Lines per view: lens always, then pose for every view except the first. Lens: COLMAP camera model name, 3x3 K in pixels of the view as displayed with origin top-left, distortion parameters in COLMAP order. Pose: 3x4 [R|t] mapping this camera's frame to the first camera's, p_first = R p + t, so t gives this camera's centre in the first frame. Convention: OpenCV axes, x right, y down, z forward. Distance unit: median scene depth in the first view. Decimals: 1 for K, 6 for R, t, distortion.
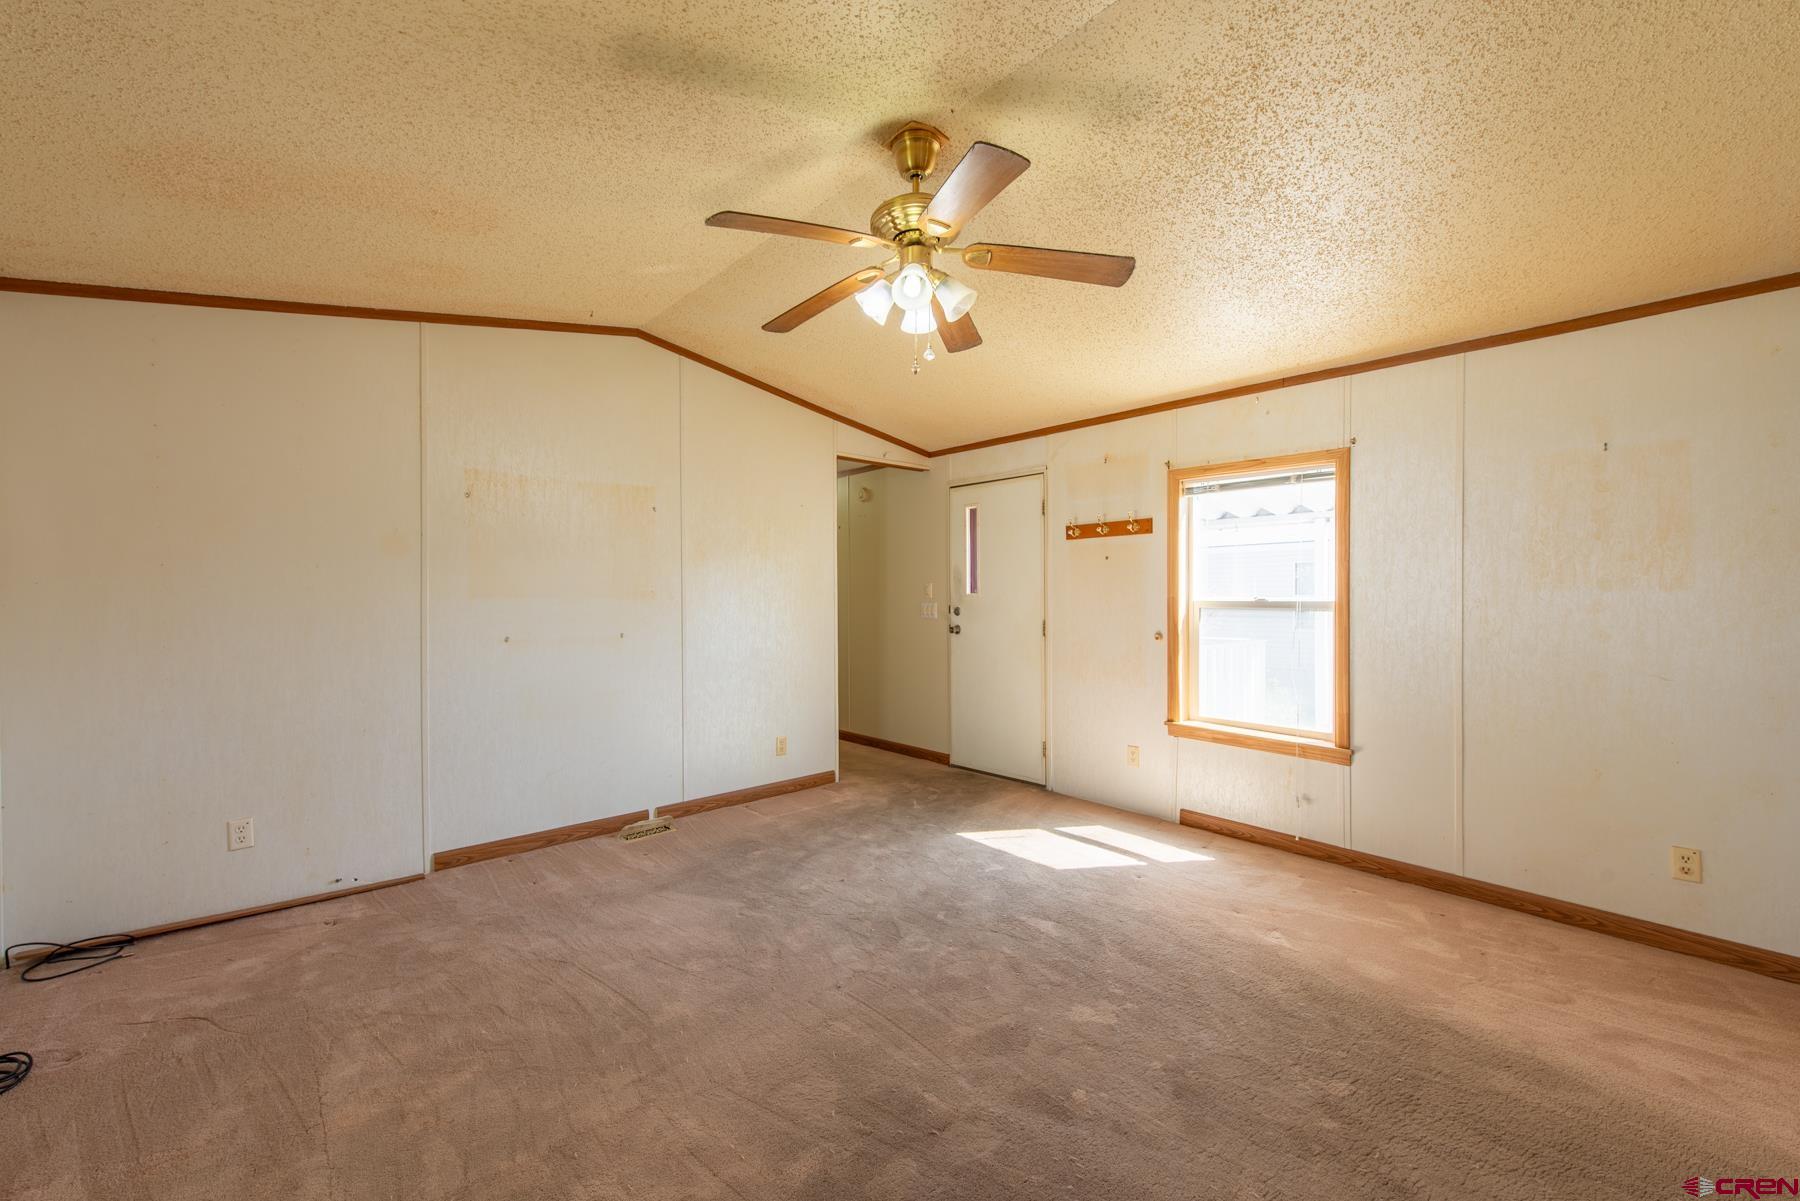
lens RADIAL K [[703.2, 0, 900.0], [0, 703.2, 600.5], [0, 0, 1]] dist [0.013195, -0.005035]
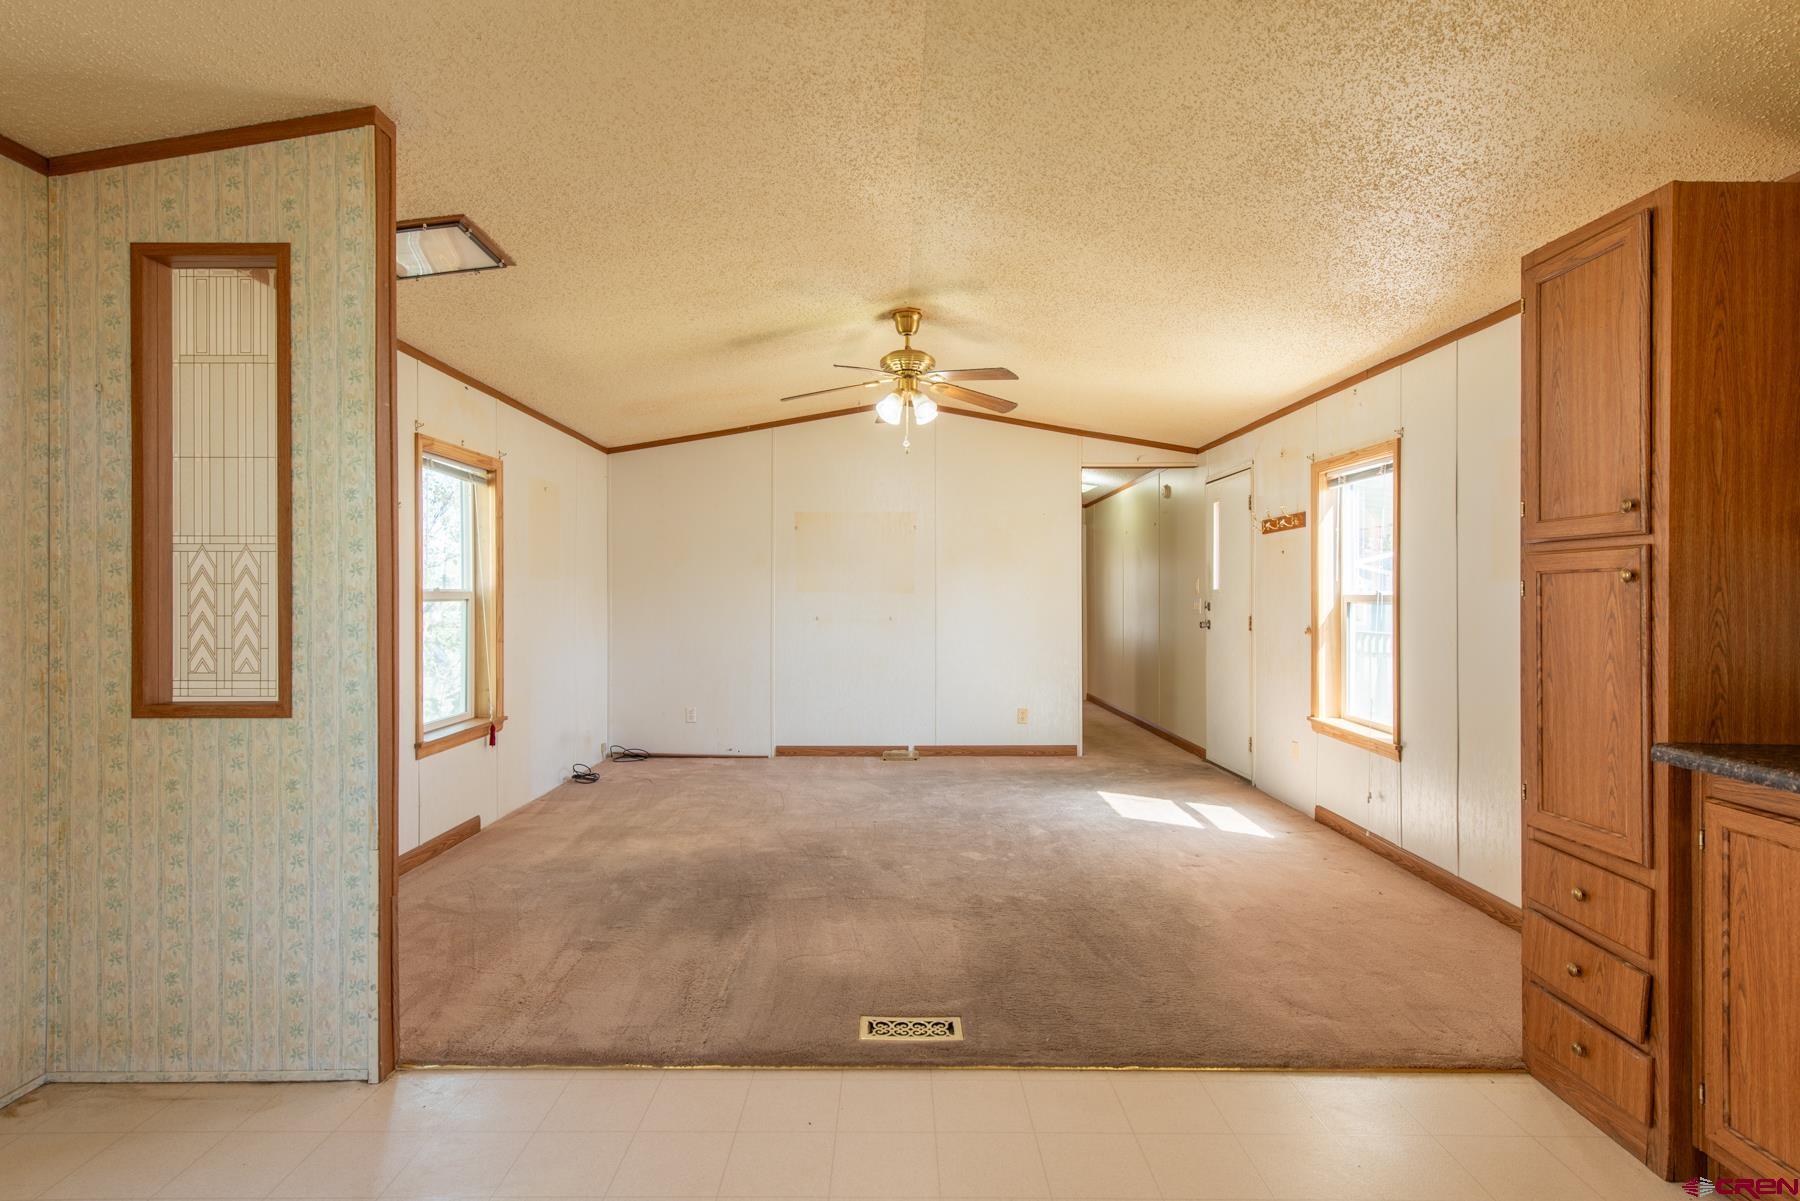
lens RADIAL K [[859.9, 0, 903.5], [0, 859.9, 595.1], [0, 0, 1]] dist [0.003944, -0.000380]
pose [[0.766587, 0.001957, -0.642137, 0.812172], [-0.005765, 0.999976, -0.003835, 0.009677], [0.642114, 0.006641, 0.766580, -0.336080]]
